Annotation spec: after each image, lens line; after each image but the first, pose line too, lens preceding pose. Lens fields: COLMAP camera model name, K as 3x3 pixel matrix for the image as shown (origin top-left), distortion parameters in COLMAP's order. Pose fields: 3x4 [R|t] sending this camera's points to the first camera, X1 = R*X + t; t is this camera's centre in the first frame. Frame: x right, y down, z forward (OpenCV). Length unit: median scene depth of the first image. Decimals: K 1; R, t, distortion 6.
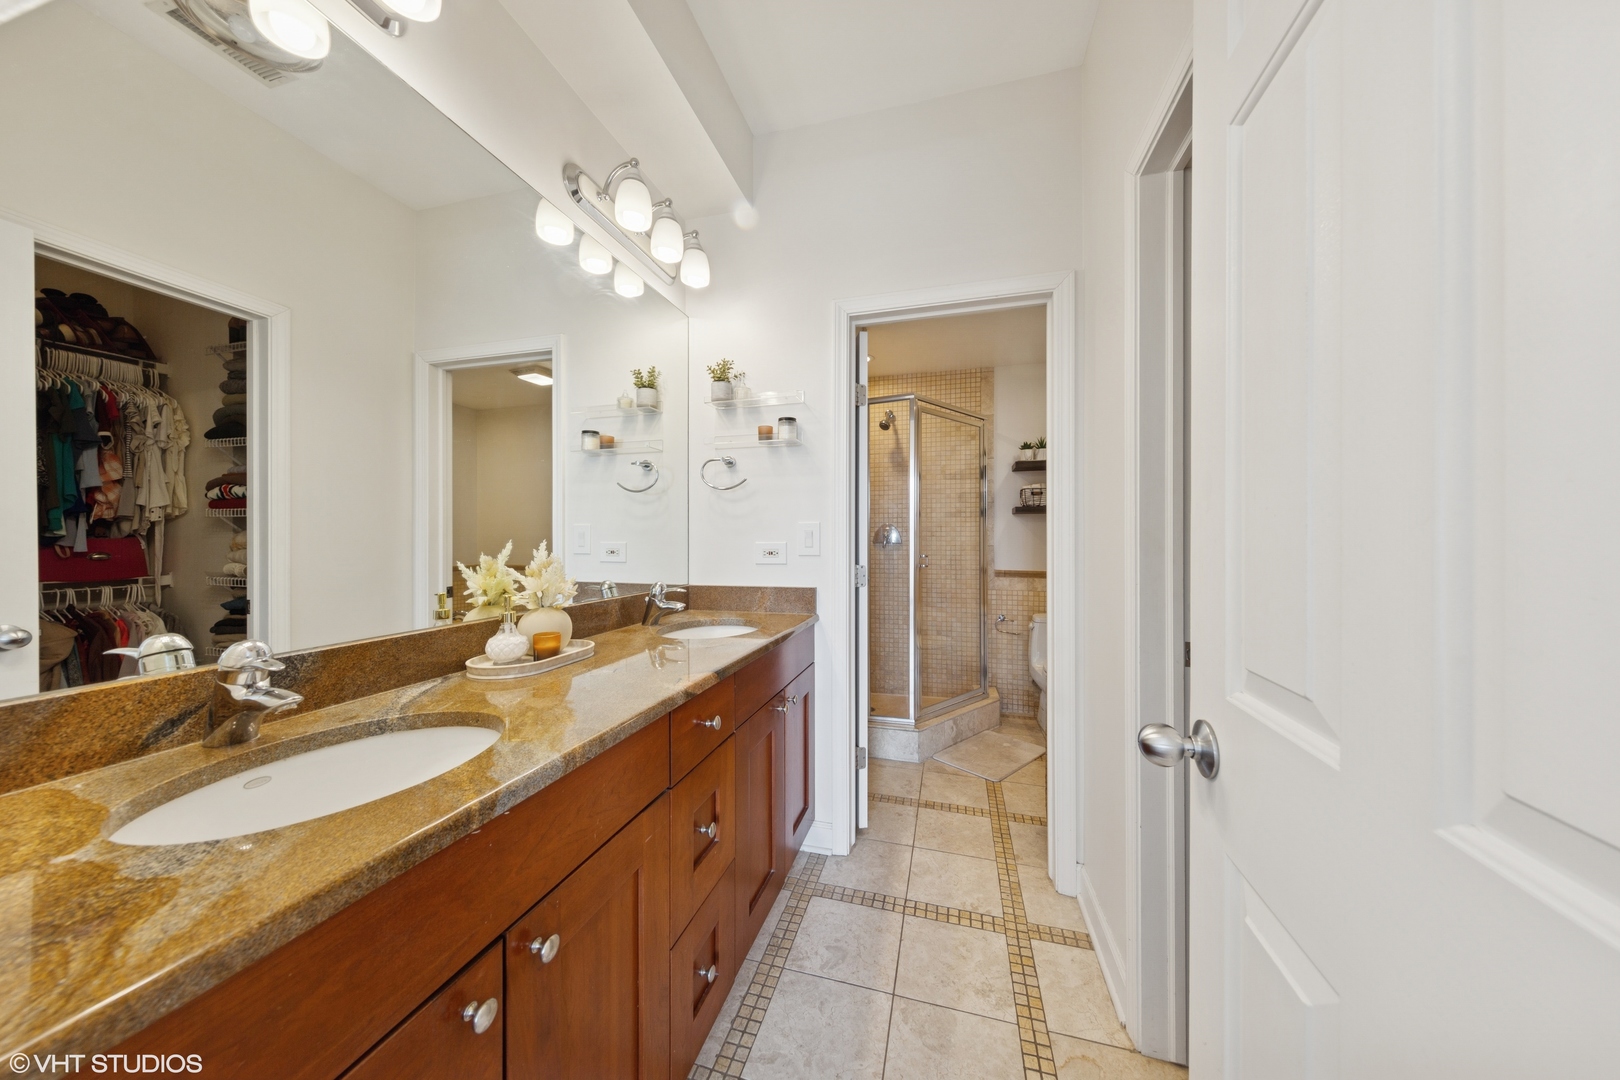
lens RADIAL K [[511.1, 0, 809.1], [0, 511.1, 536.8], [0, 0, 1]] dist [0.008175, -0.001121]
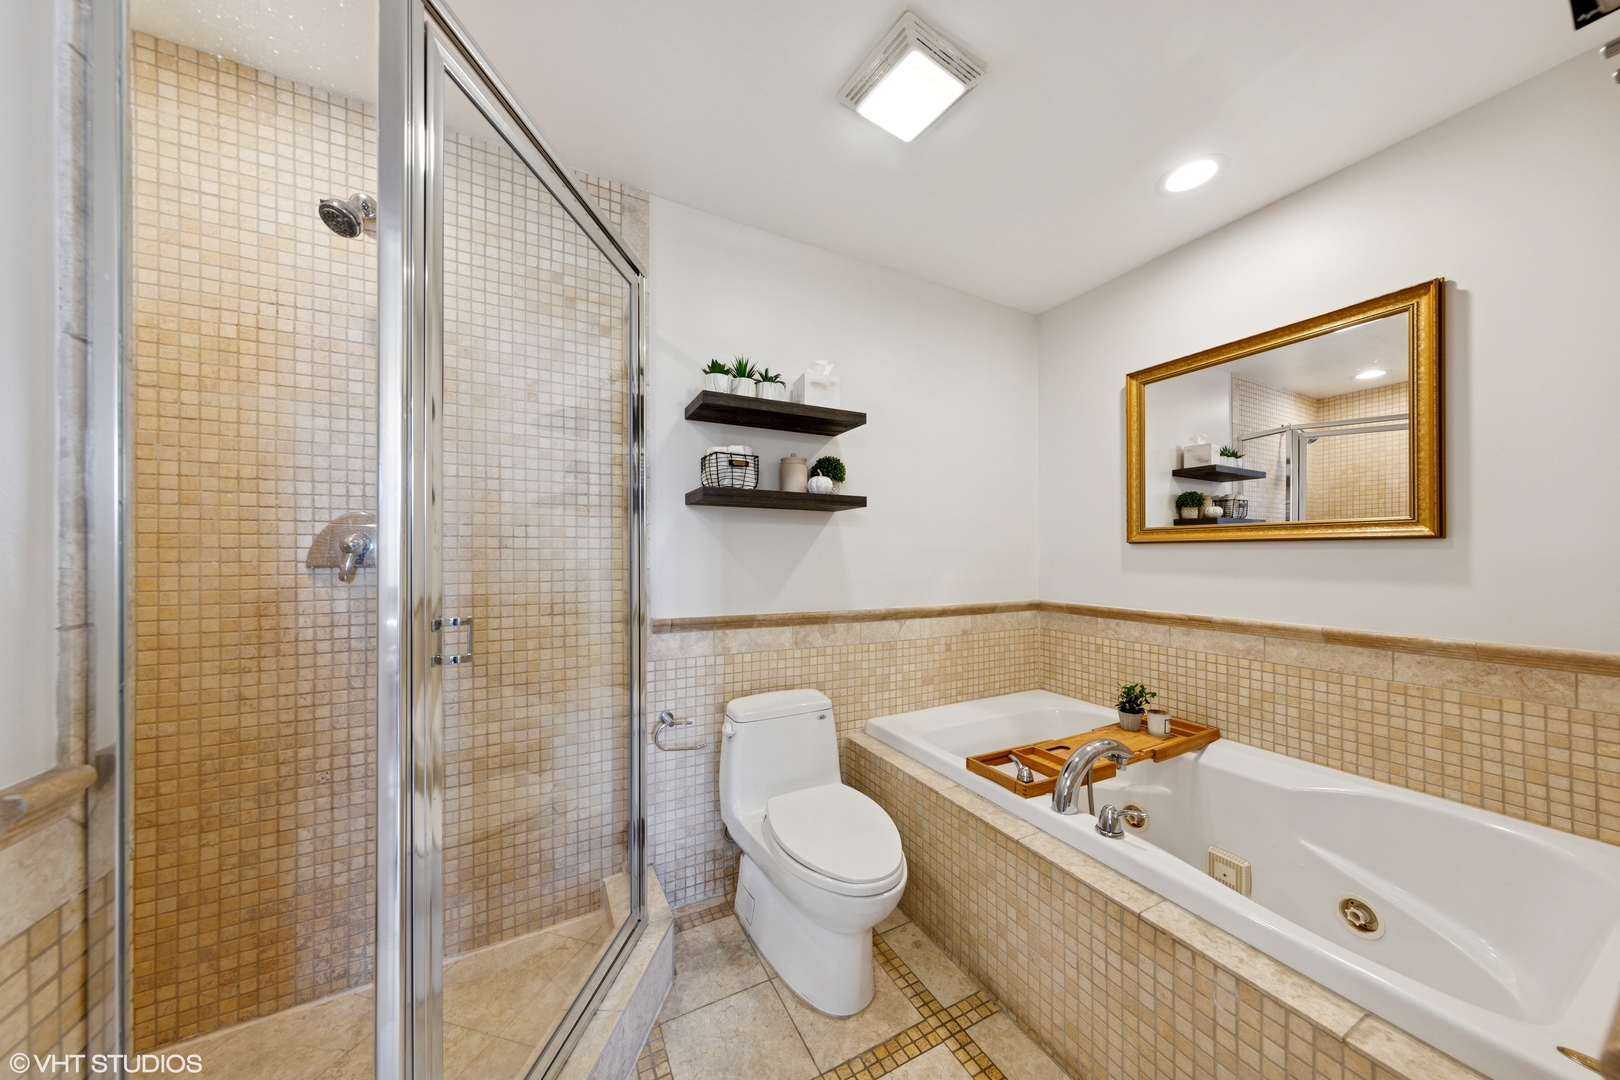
lens RADIAL K [[511.1, 0, 806.2], [0, 511.1, 548.1], [0, 0, 1]] dist [0.008175, -0.001121]
pose [[0.743178, -0.000676, 0.669093, 0.152719], [-0.000603, 0.999998, 0.001680, -0.003070], [-0.669093, -0.001652, 0.743177, 0.558155]]
